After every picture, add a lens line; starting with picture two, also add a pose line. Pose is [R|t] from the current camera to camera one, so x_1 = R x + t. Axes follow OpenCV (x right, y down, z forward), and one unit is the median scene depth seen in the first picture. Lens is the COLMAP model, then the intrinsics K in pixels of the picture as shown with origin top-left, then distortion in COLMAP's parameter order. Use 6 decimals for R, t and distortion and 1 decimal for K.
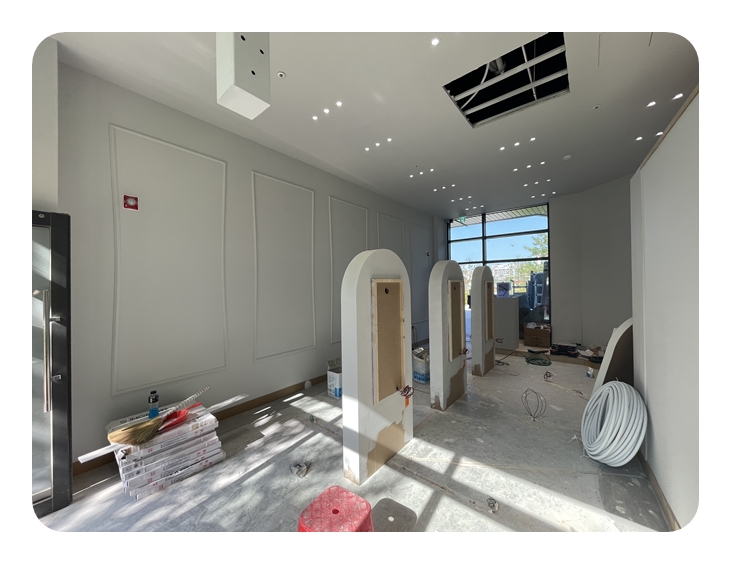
lens RADIAL K [[271.2, 0, 366.6], [0, 271.2, 284.9], [0, 0, 1]] dist [-0.001647, -0.000227]
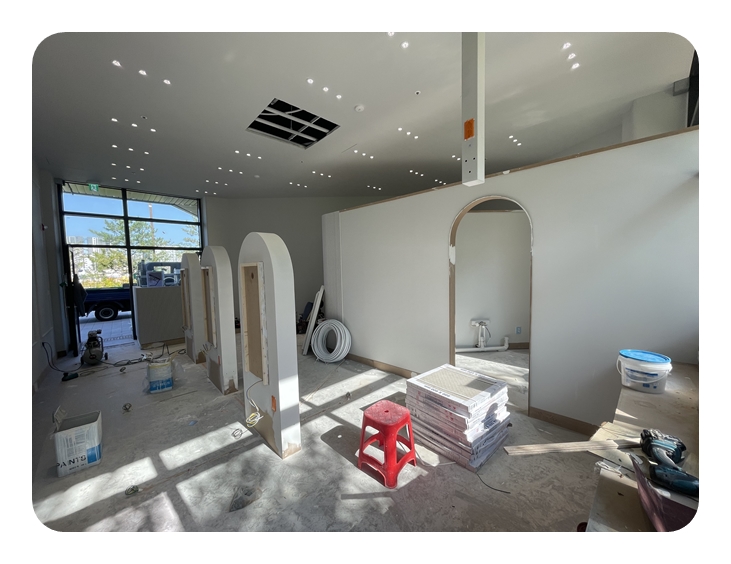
lens RADIAL K [[271.2, 0, 358.2], [0, 271.2, 280.4], [0, 0, 1]] dist [-0.001647, -0.000227]
pose [[0.128502, -0.032156, 0.991188, -0.771306], [0.022451, 0.999312, 0.029509, 0.025318], [-0.991455, 0.018461, 0.129135, 0.457094]]
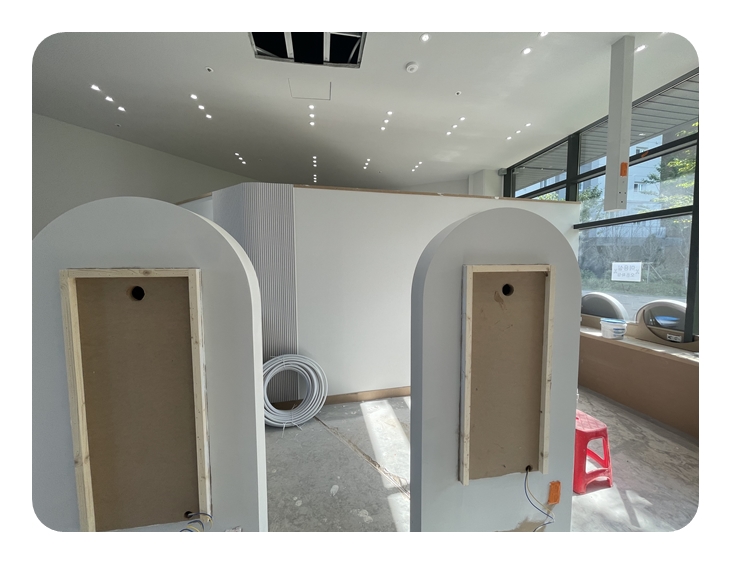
lens RADIAL K [[271.2, 0, 361.5], [0, 271.2, 283.6], [0, 0, 1]] dist [-0.001647, -0.000227]
pose [[-0.747774, 0.008958, 0.663893, -0.103864], [0.038797, 0.998790, 0.030222, 0.015364], [-0.662819, 0.048357, -0.747216, 1.362262]]
